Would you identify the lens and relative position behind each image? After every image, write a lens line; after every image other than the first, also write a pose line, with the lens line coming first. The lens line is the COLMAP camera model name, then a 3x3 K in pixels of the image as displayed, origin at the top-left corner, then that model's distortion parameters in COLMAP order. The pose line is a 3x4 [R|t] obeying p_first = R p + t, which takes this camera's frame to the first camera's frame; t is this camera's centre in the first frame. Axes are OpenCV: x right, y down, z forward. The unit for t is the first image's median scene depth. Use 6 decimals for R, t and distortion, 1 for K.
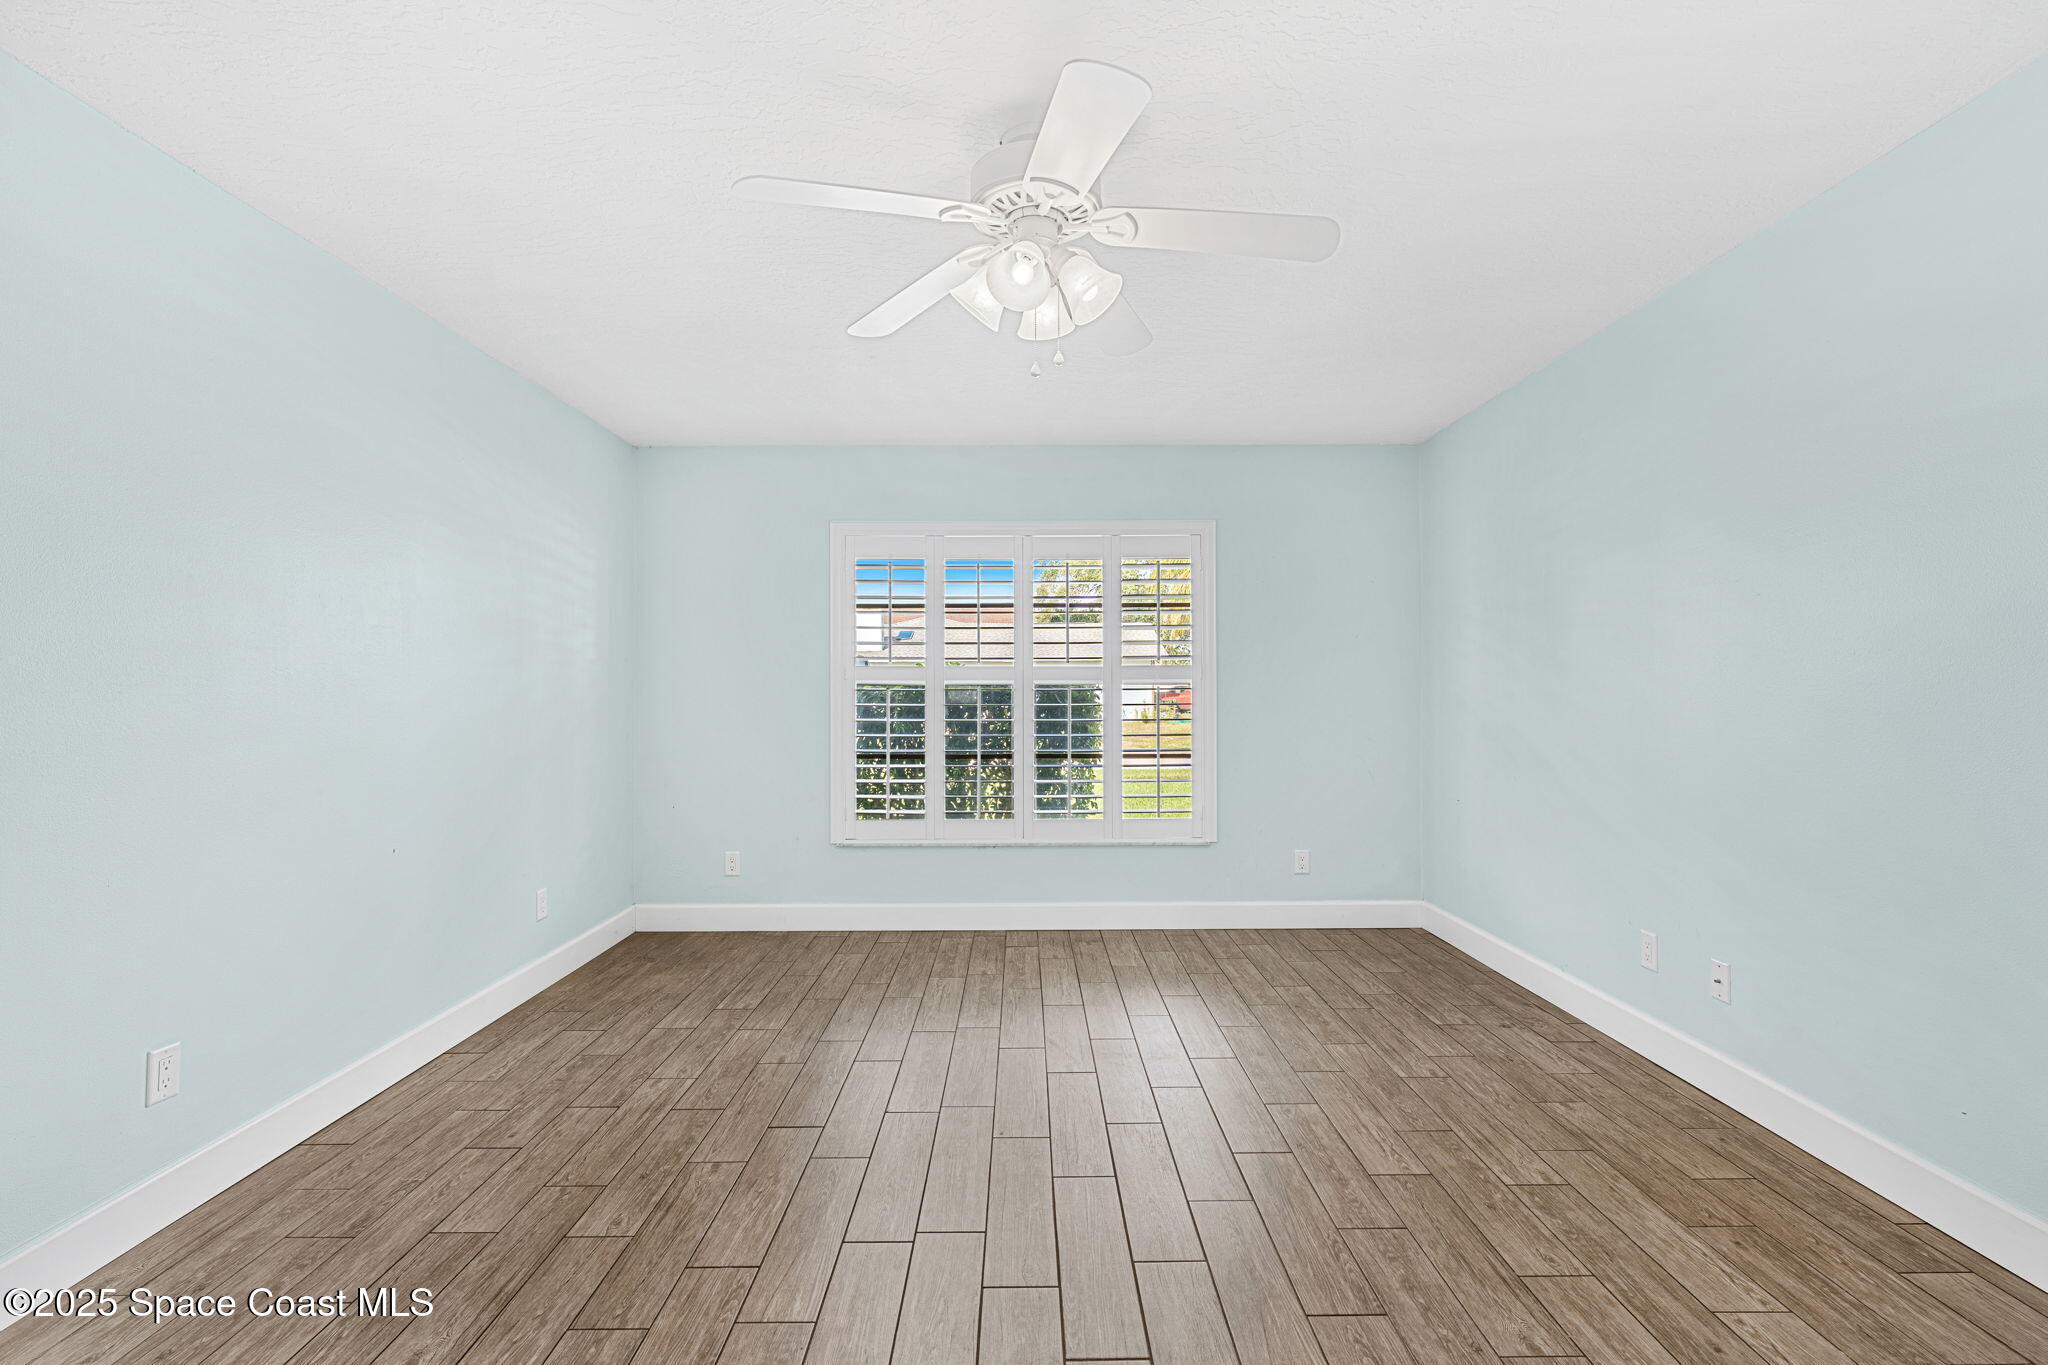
lens RADIAL K [[842.3, 0, 1024.8], [0, 842.3, 687.6], [0, 0, 1]] dist [-0.002496, -0.000513]
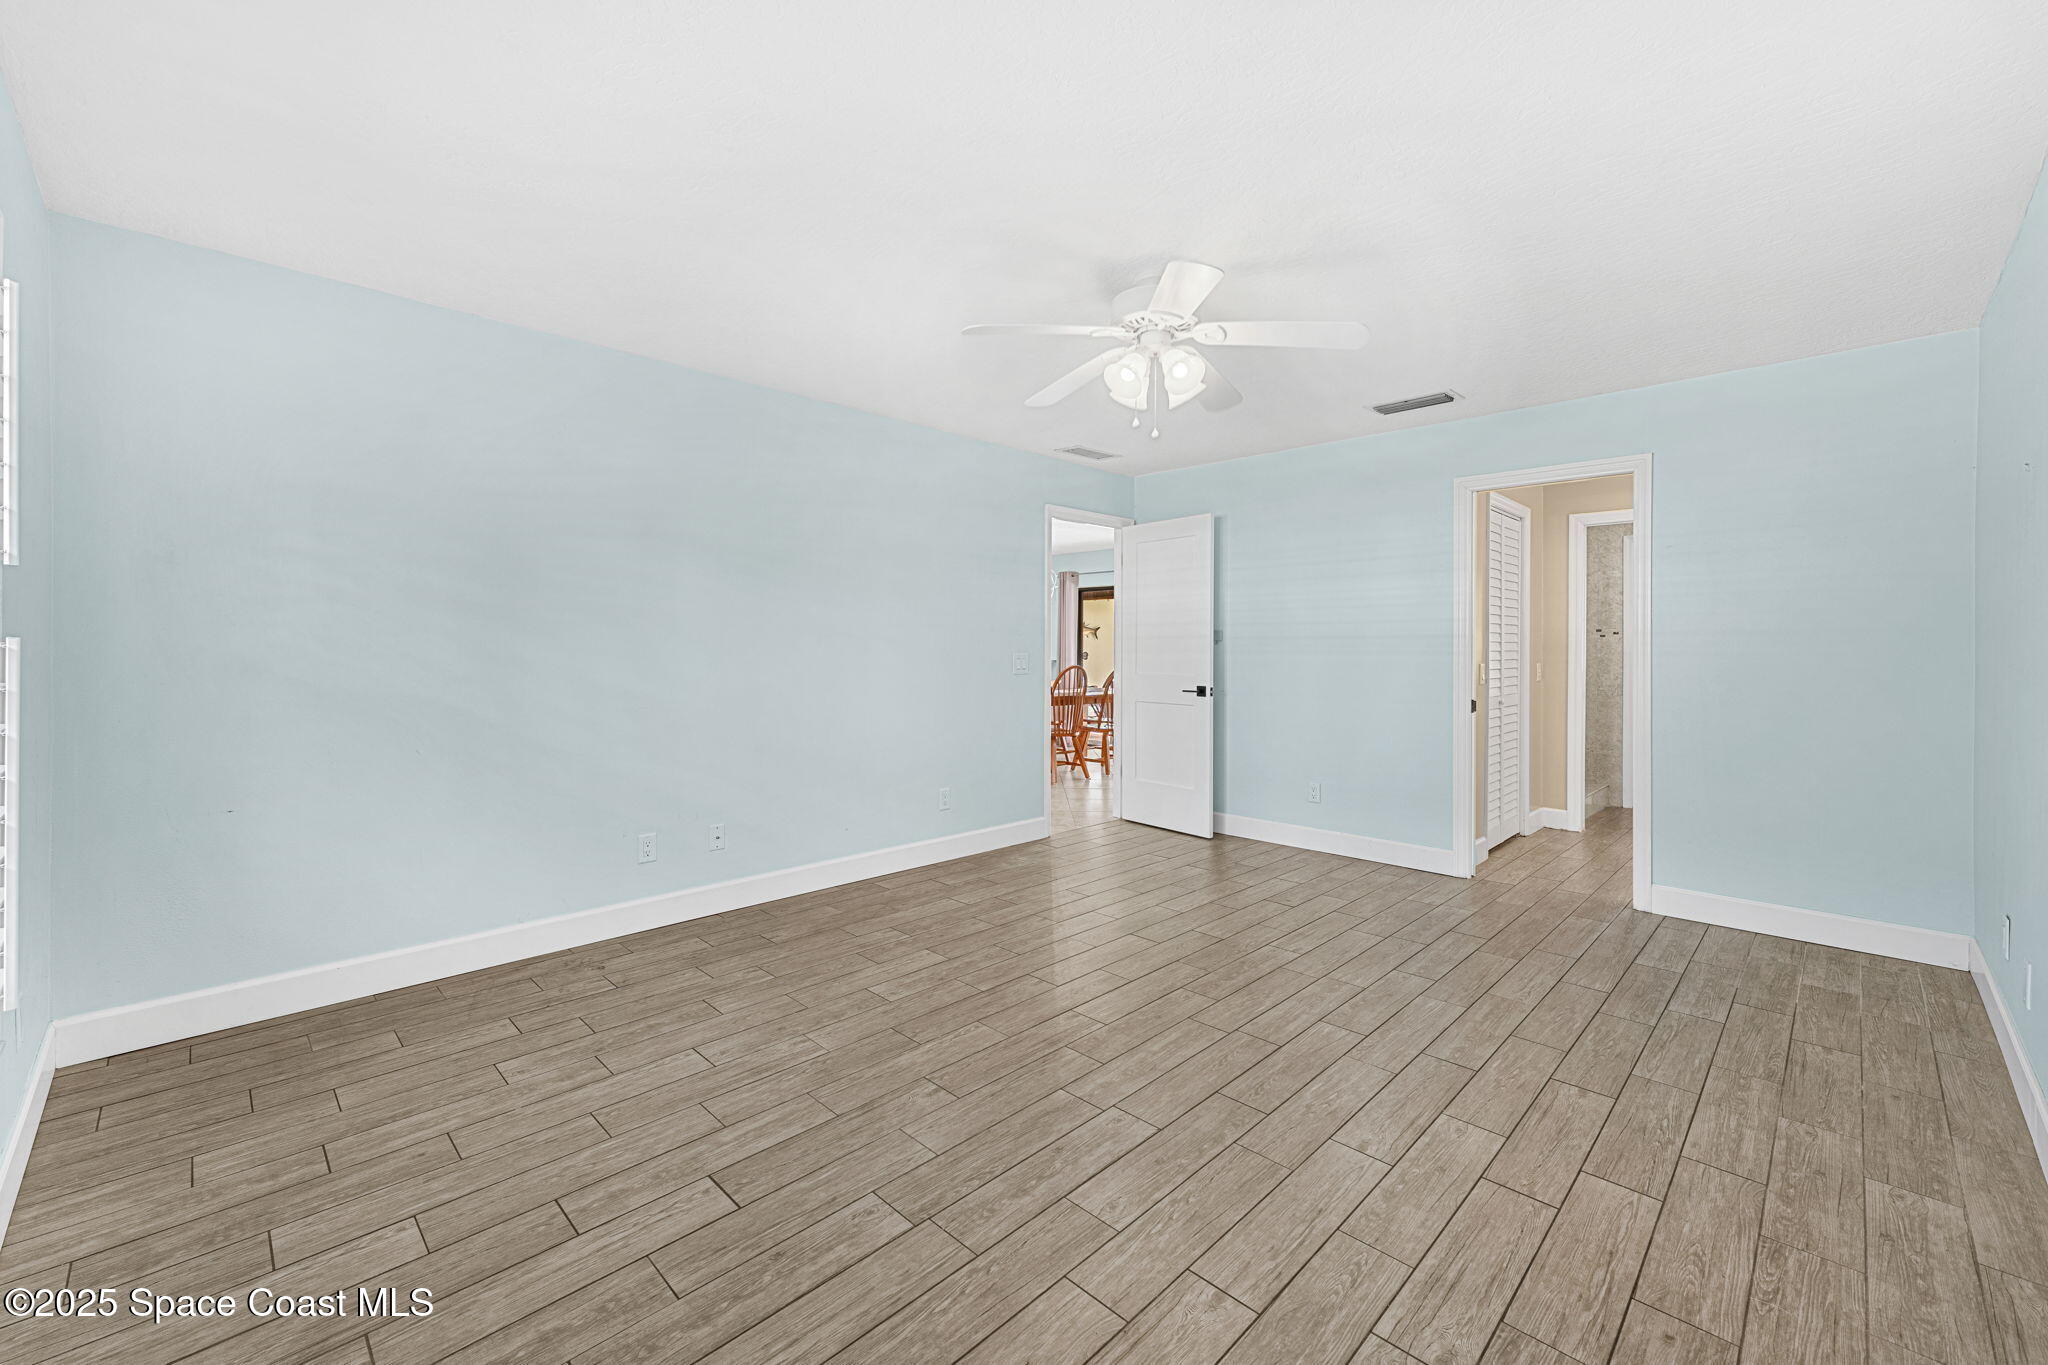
lens RADIAL K [[842.3, 0, 1026.6], [0, 842.3, 666.8], [0, 0, 1]] dist [-0.002496, -0.000513]
pose [[-0.692921, -0.011361, 0.720924, -0.647959], [-0.002596, 0.999909, 0.013262, 0.016446], [-0.721008, 0.007318, -0.692888, 1.596661]]
